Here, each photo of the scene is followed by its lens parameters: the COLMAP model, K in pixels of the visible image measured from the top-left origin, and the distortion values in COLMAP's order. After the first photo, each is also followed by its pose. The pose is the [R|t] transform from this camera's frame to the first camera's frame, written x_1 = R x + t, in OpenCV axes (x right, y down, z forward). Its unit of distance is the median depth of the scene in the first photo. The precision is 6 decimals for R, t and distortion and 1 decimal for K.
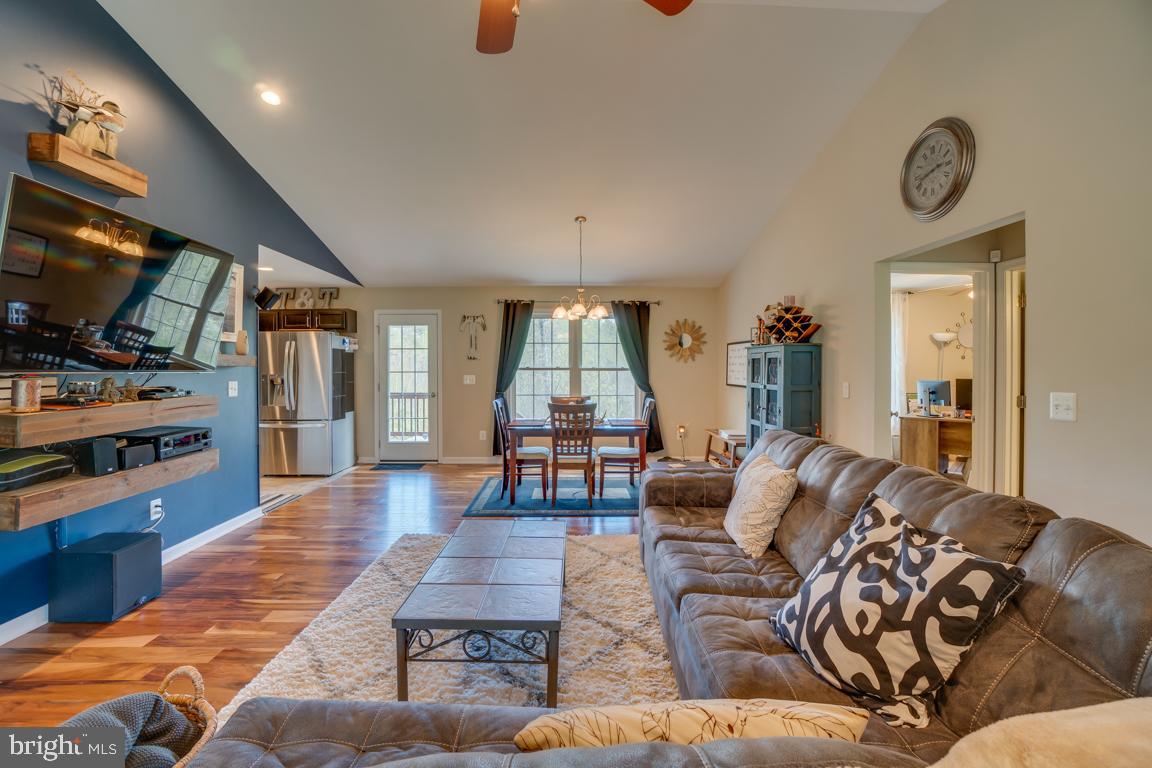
lens RADIAL K [[510.0, 0, 570.4], [0, 510.0, 371.7], [0, 0, 1]] dist [-0.056636, 0.018987]
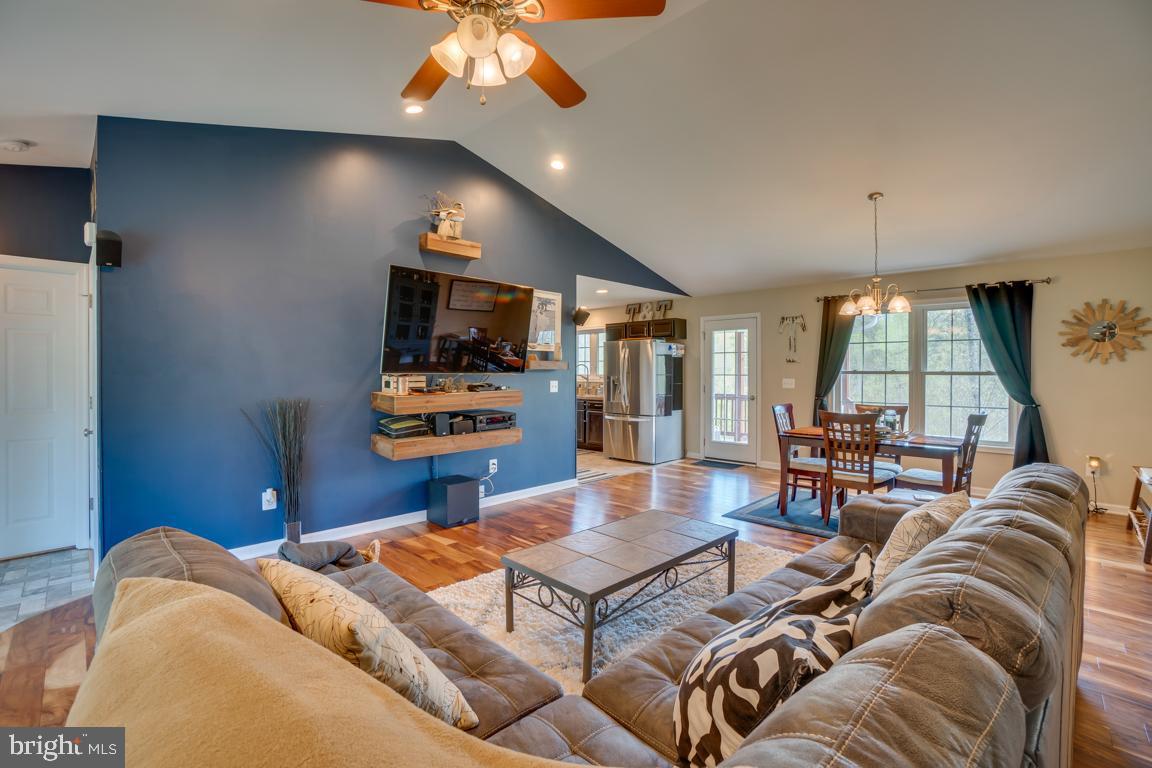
lens RADIAL K [[510.0, 0, 576.3], [0, 510.0, 375.5], [0, 0, 1]] dist [-0.056636, 0.018987]
pose [[0.704797, 0.007878, -0.709366, 0.283089], [-0.006870, 0.999967, 0.004280, -0.000869], [0.709376, 0.001857, 0.704828, 0.066972]]
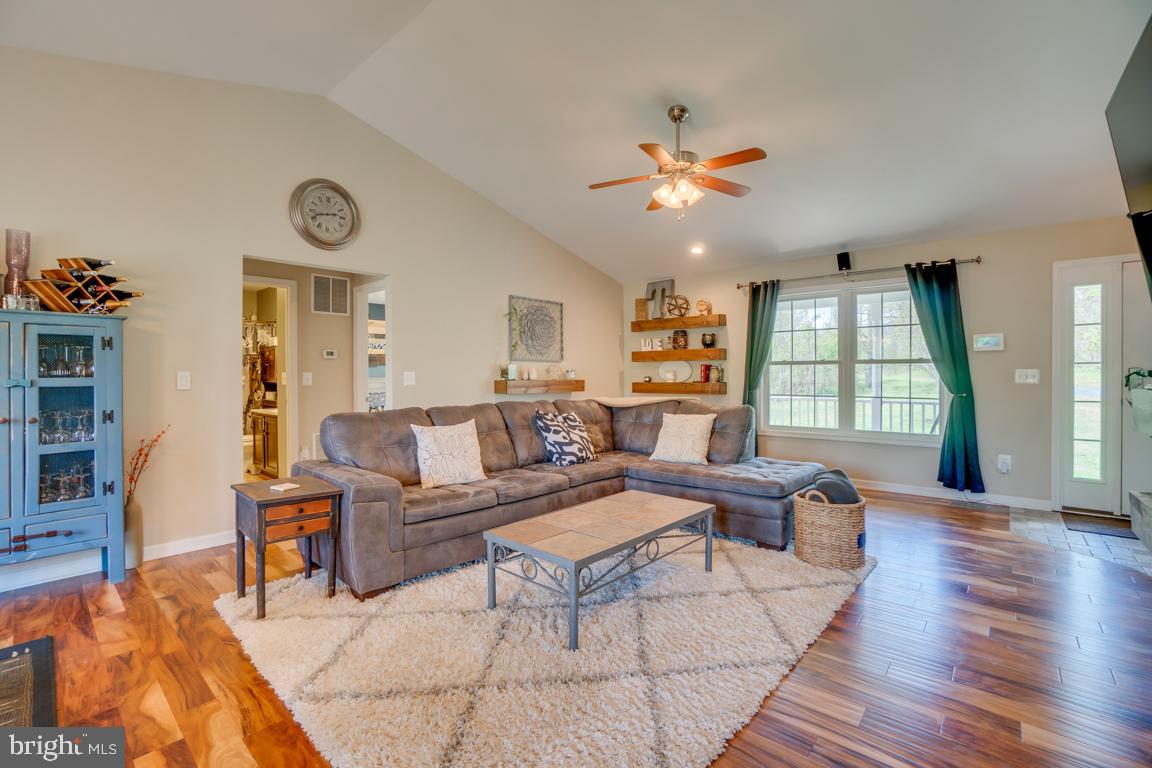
lens RADIAL K [[510.0, 0, 572.5], [0, 510.0, 376.9], [0, 0, 1]] dist [-0.056636, 0.018987]
pose [[-0.734330, 0.001254, 0.678792, -0.425090], [0.009581, 0.999918, 0.008518, 0.023071], [-0.678725, 0.012758, -0.734281, 0.946302]]
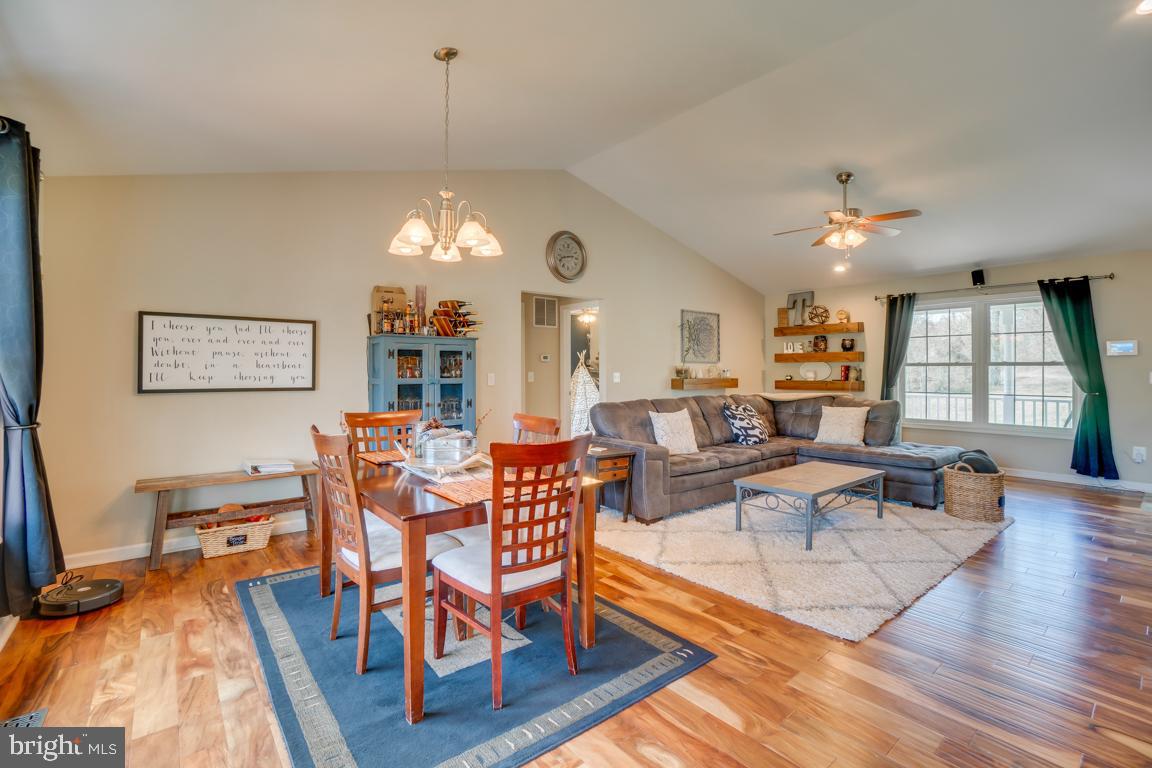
lens RADIAL K [[510.0, 0, 571.5], [0, 510.0, 369.5], [0, 0, 1]] dist [-0.056636, 0.018987]
pose [[-0.609273, 0.002915, 0.792955, -0.481294], [0.008405, 0.999961, 0.002781, 0.007291], [-0.792916, 0.008359, -0.609274, 1.310686]]
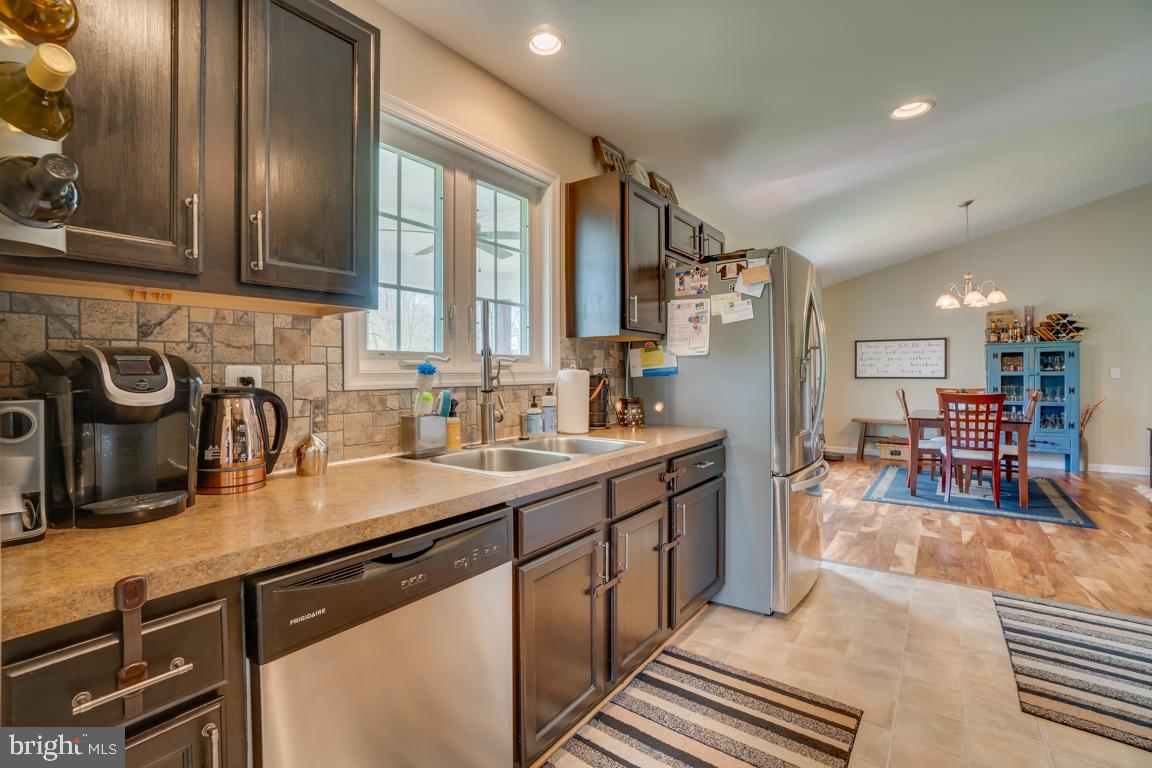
lens RADIAL K [[510.0, 0, 576.6], [0, 510.0, 378.9], [0, 0, 1]] dist [-0.056636, 0.018987]
pose [[0.613034, -0.009322, 0.790002, -1.279721], [0.013668, 0.999906, 0.001192, 0.024410], [-0.789939, 0.010067, 0.613103, 1.107729]]
